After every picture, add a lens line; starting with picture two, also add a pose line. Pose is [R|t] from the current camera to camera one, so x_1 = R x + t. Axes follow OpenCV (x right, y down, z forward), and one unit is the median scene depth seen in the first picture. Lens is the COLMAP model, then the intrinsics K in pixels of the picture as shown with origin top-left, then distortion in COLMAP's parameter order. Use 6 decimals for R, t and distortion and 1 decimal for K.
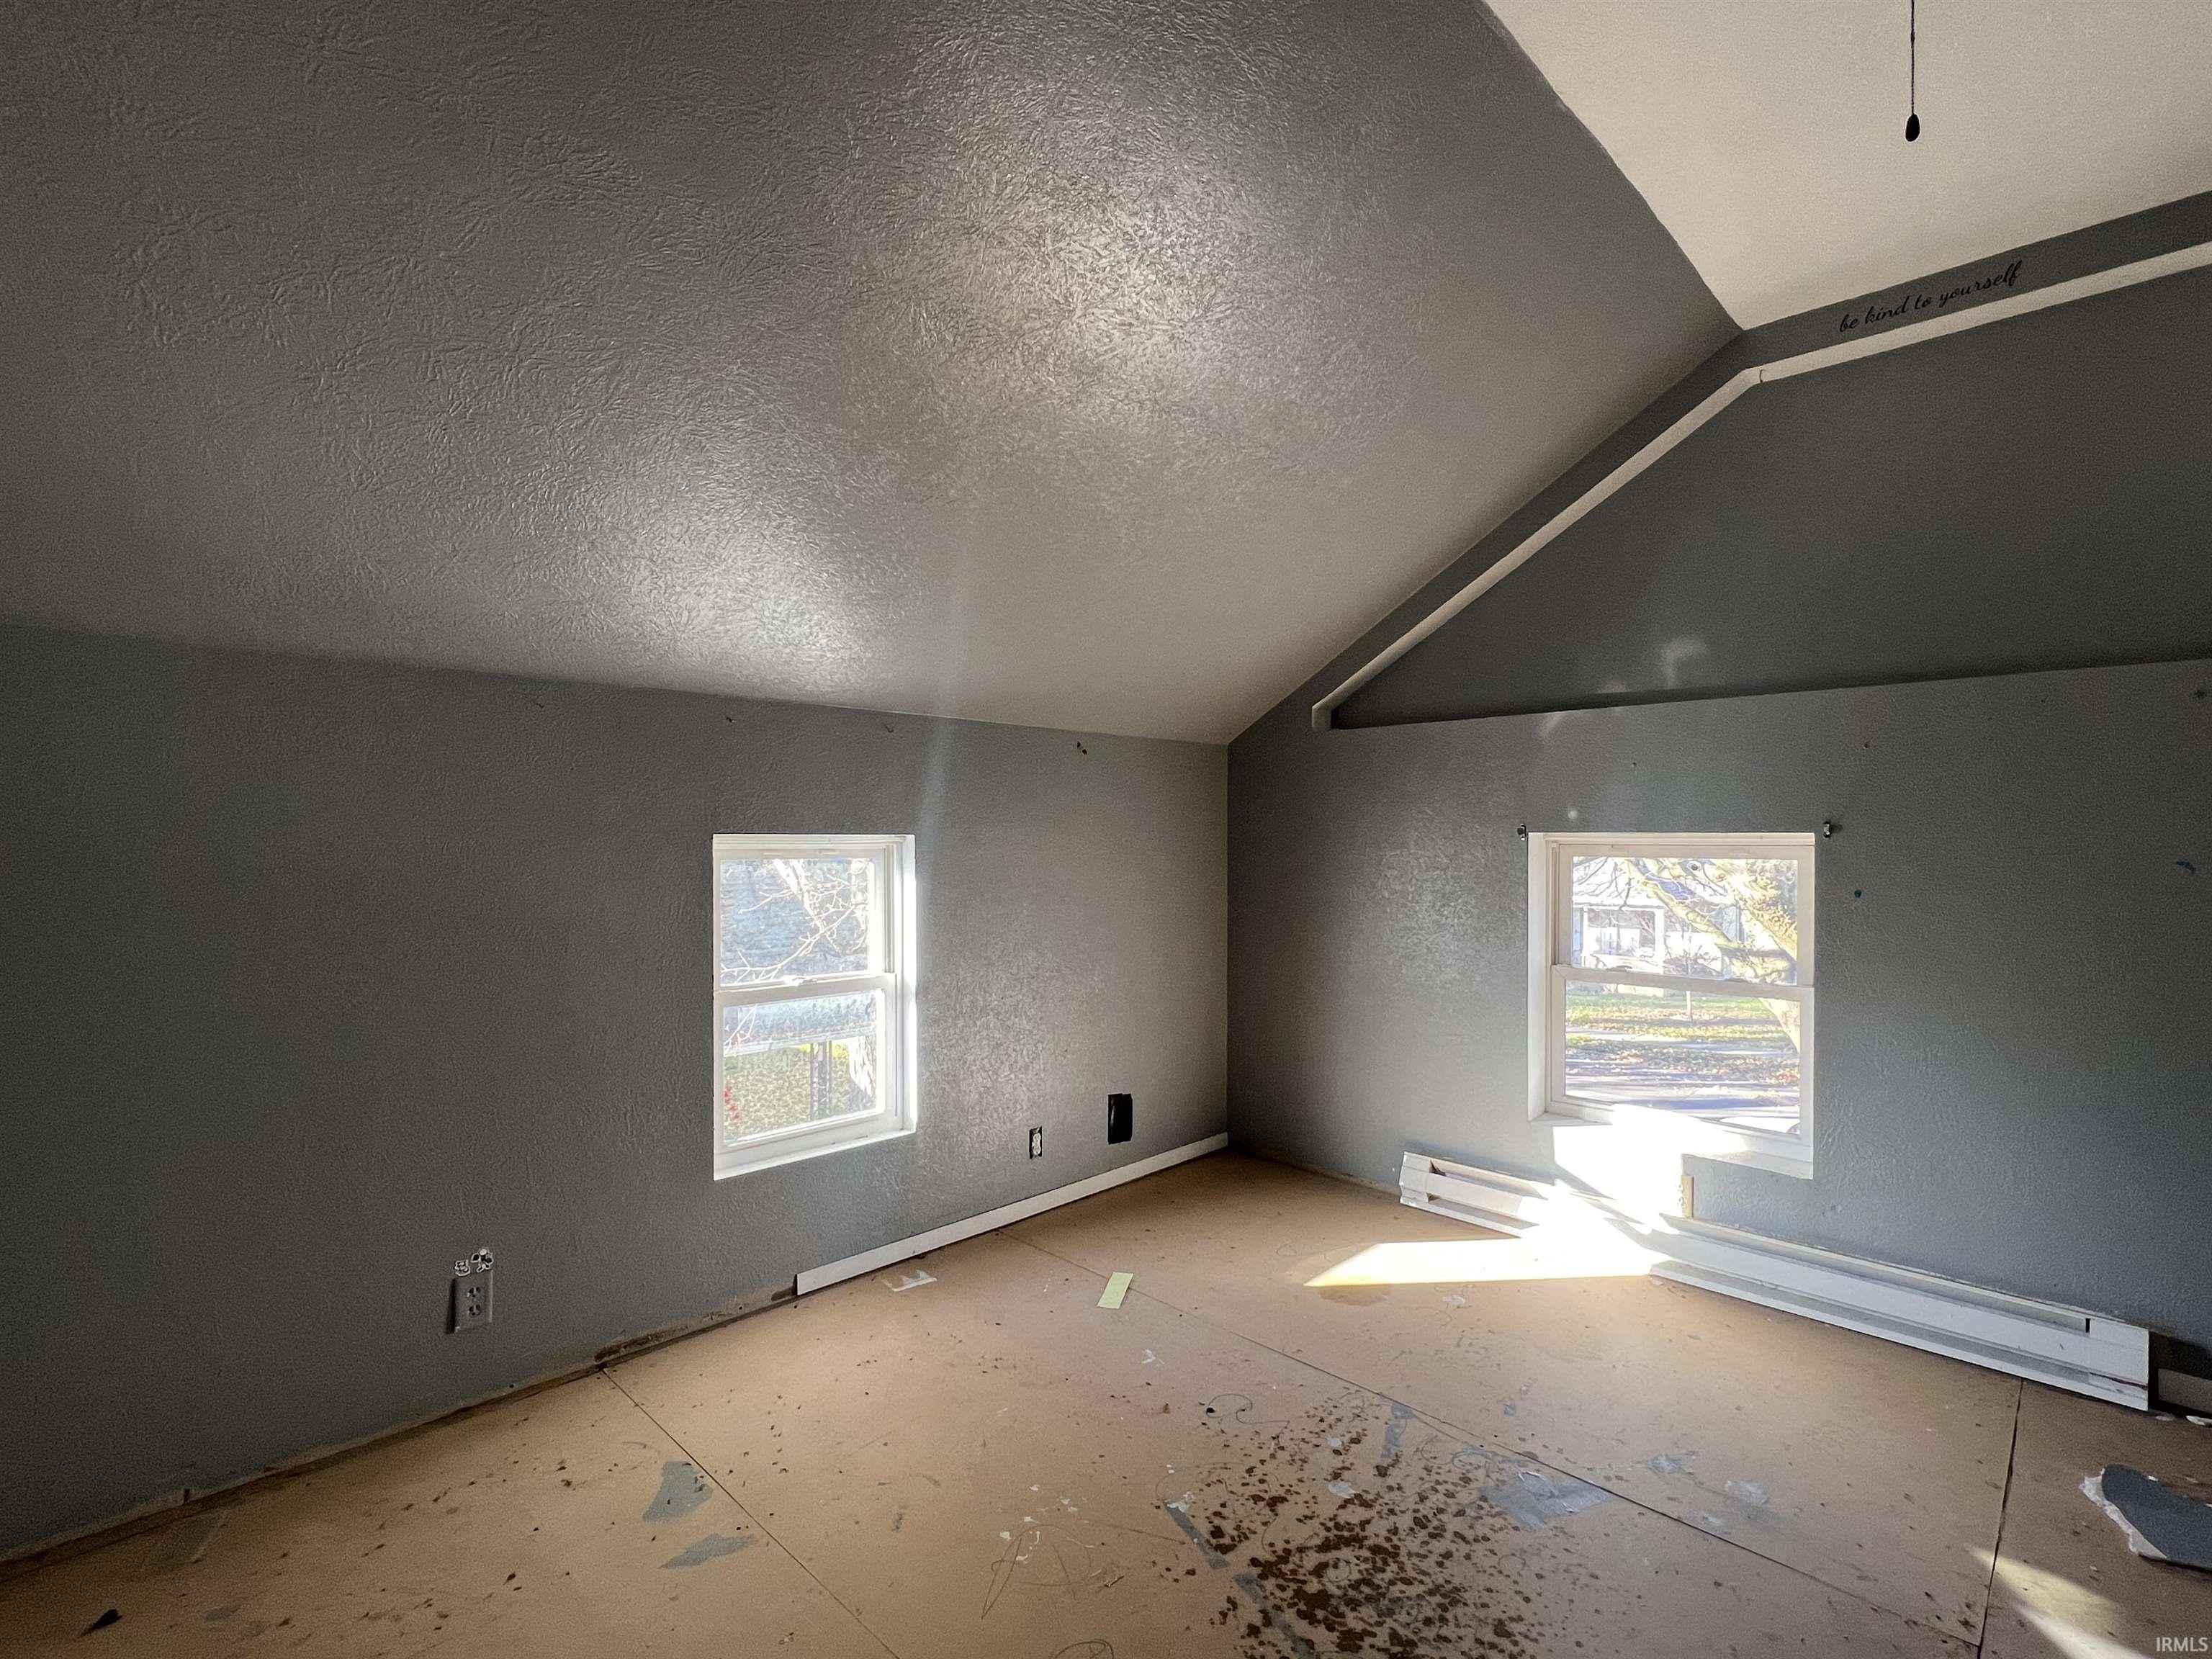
lens RADIAL K [[1039.2, 0, 1107.7], [0, 1039.2, 837.6], [0, 0, 1]] dist [-0.003084, 0.000641]
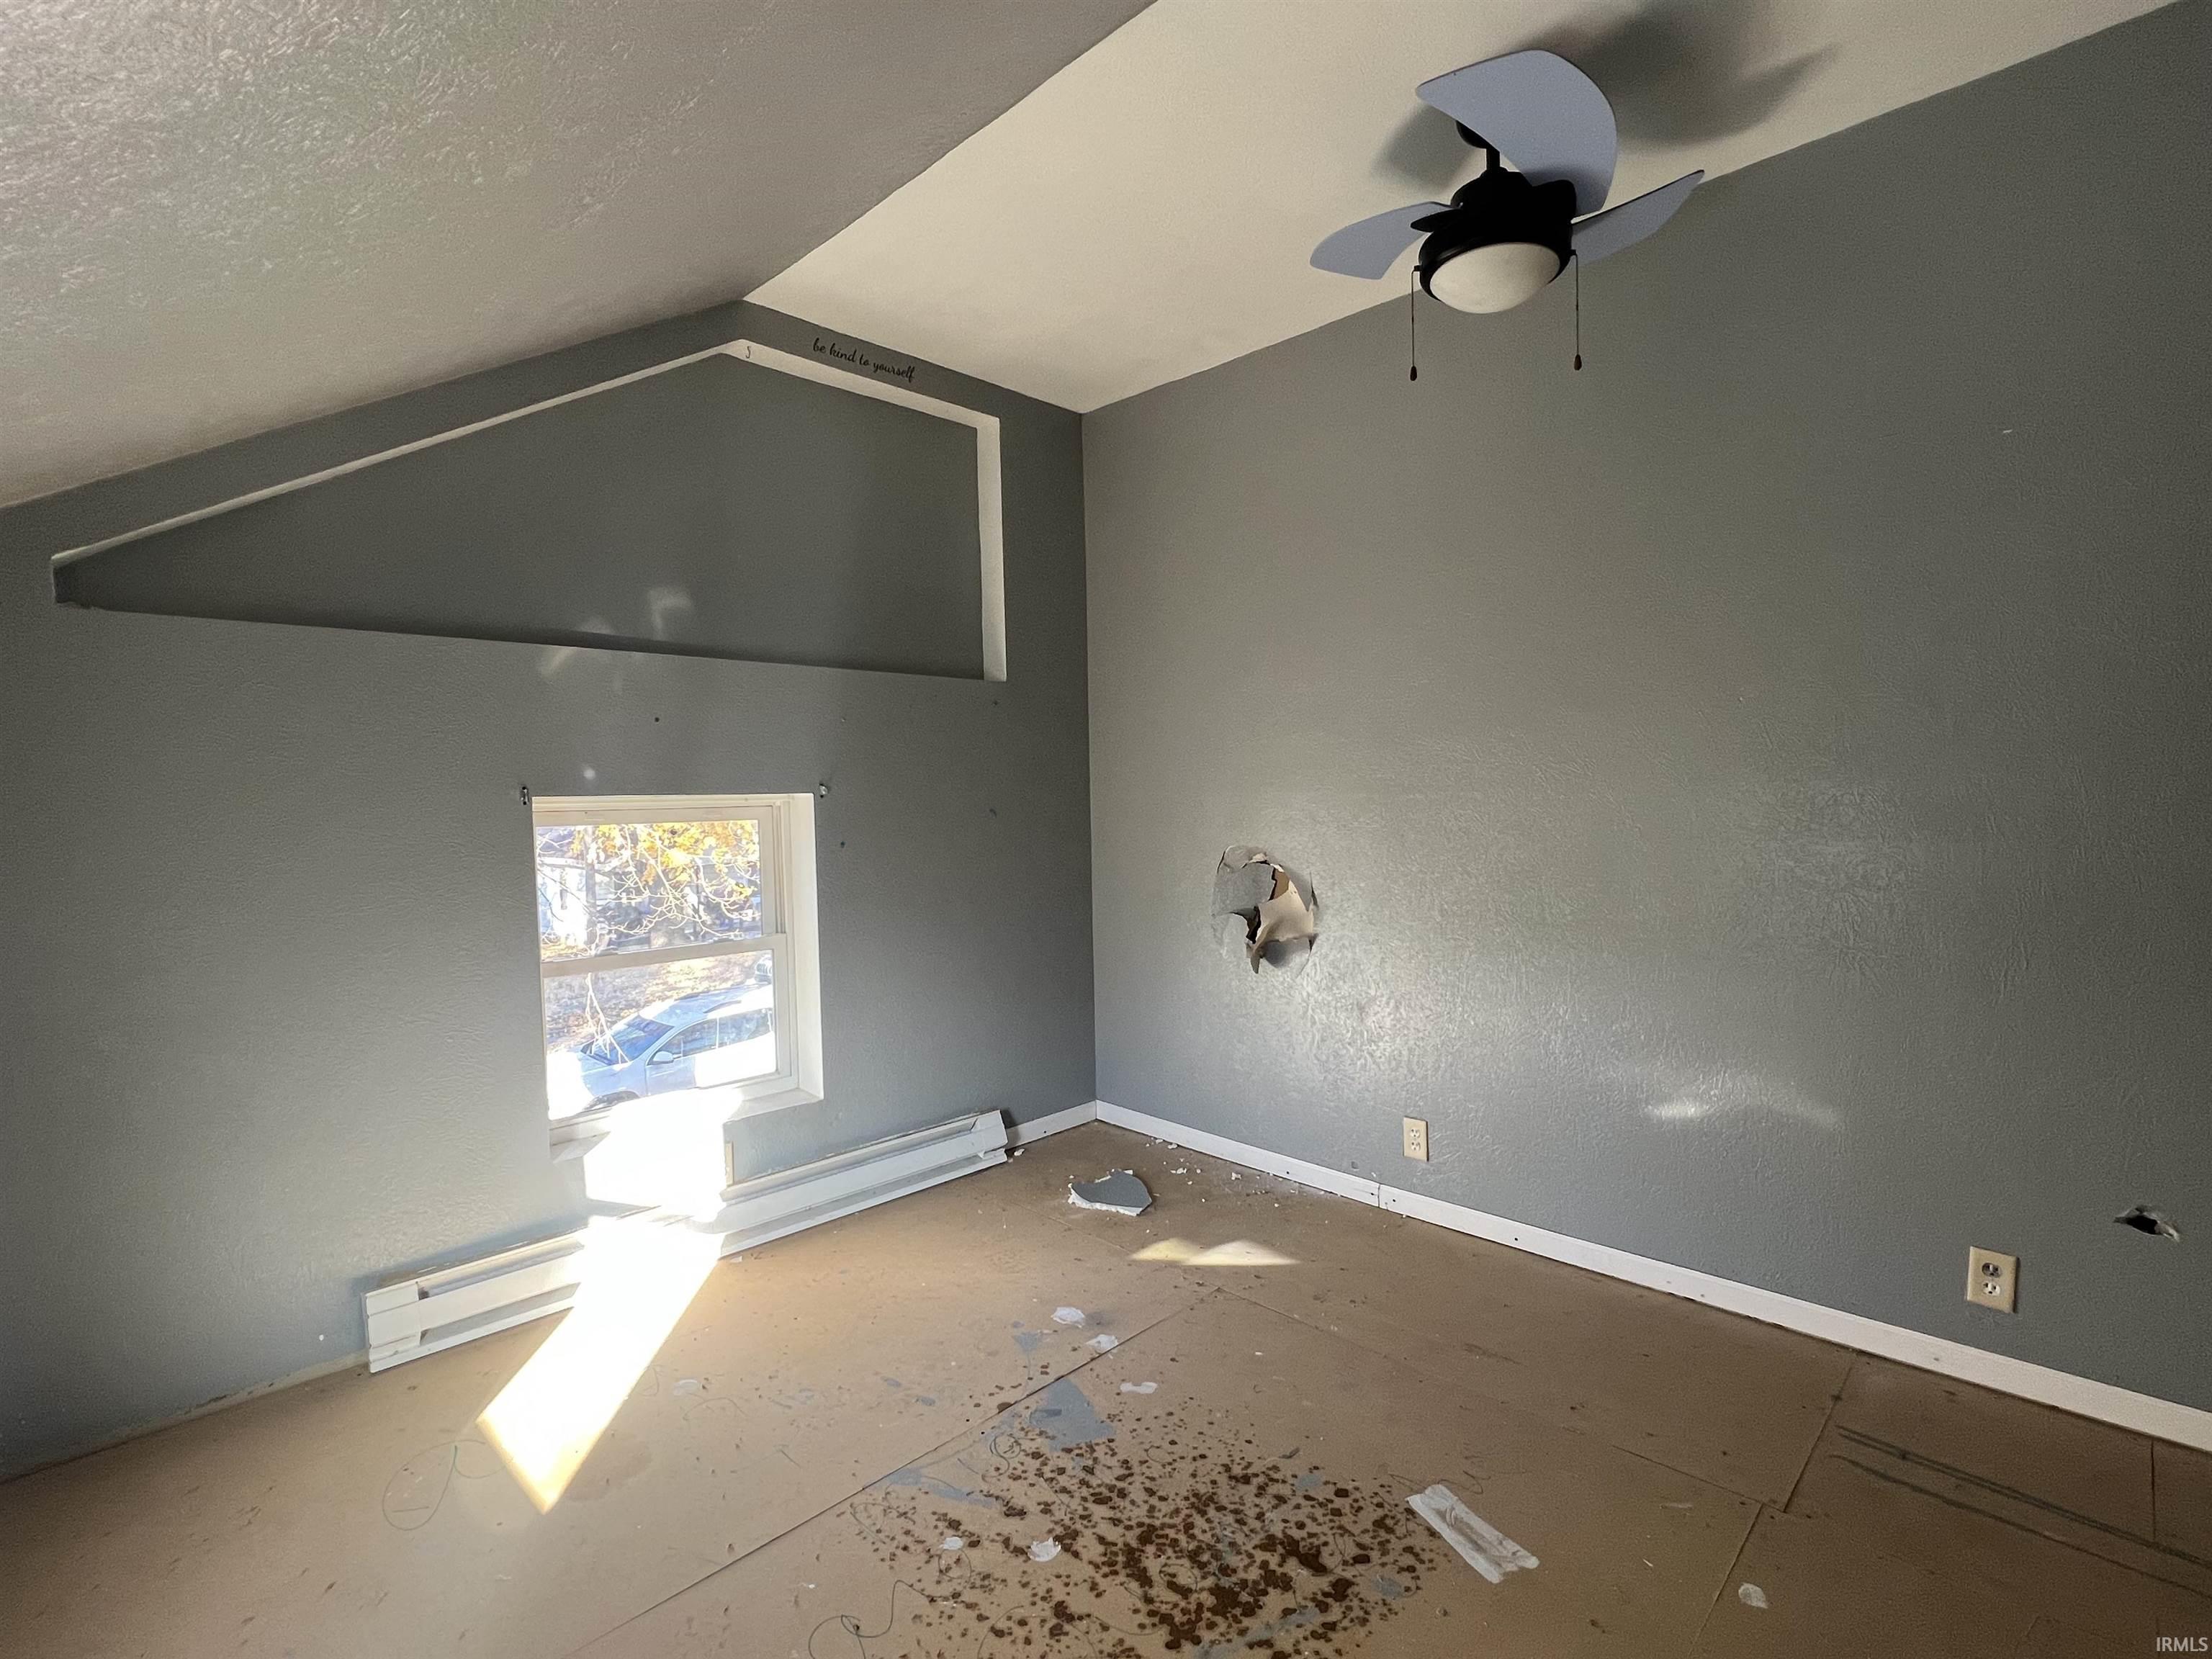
lens RADIAL K [[1039.2, 0, 1107.7], [0, 1039.2, 837.6], [0, 0, 1]] dist [-0.003084, 0.000641]
pose [[0.002350, -0.041852, 0.999121, -0.448504], [0.023908, 0.998841, 0.041784, 0.004206], [-0.999711, 0.023789, 0.003348, 0.689639]]
